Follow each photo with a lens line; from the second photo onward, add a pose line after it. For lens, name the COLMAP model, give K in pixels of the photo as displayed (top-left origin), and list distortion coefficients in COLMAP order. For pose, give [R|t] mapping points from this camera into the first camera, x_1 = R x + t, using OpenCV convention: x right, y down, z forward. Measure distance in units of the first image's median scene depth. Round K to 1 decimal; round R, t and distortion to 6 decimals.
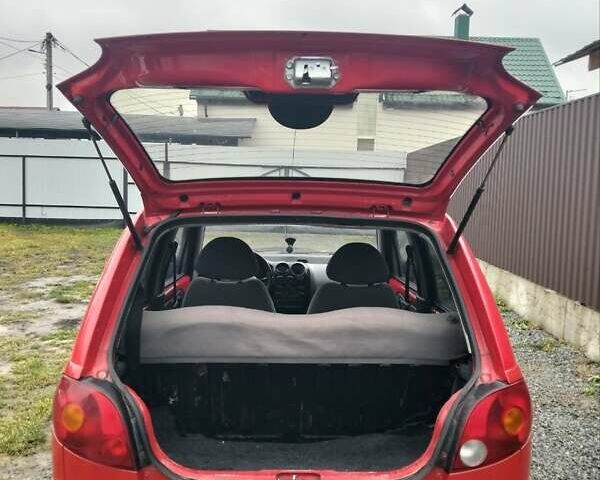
lens RADIAL K [[602.7, 0, 297.7], [0, 602.7, 243.5], [0, 0, 1]] dist [-0.011446, 0.000000]
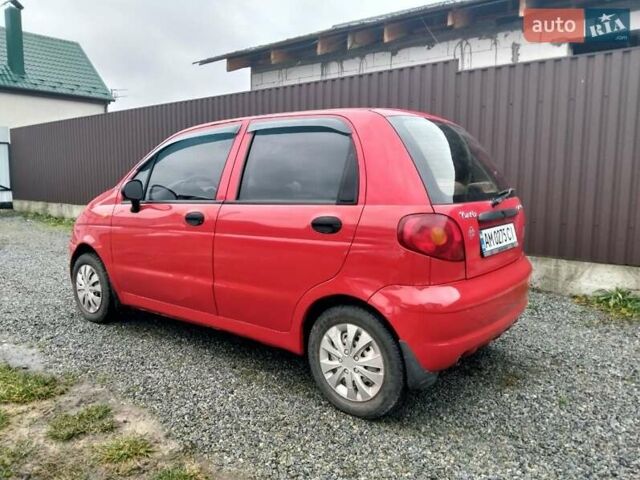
lens RADIAL K [[482.2, 0, 319.5], [0, 482.2, 240.3], [0, 0, 1]] dist [-0.011461, -0.013468]
pose [[0.642946, -0.113277, 0.757488, -0.302347], [0.075842, 0.993558, 0.084206, 0.036723], [-0.762147, 0.003309, 0.647396, 0.083797]]
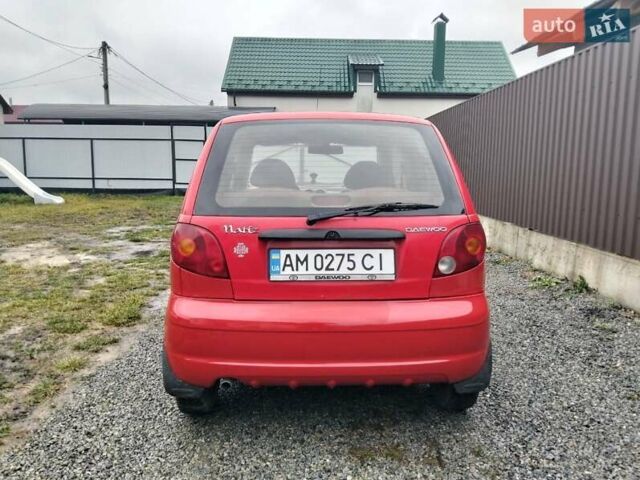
lens RADIAL K [[482.2, 0, 319.4], [0, 482.2, 239.9], [0, 0, 1]] dist [-0.011461, -0.013468]
pose [[0.999638, -0.018836, 0.019216, -0.012481], [0.017737, 0.998281, 0.055854, 0.043429], [-0.020235, -0.055493, 0.998254, -0.047125]]
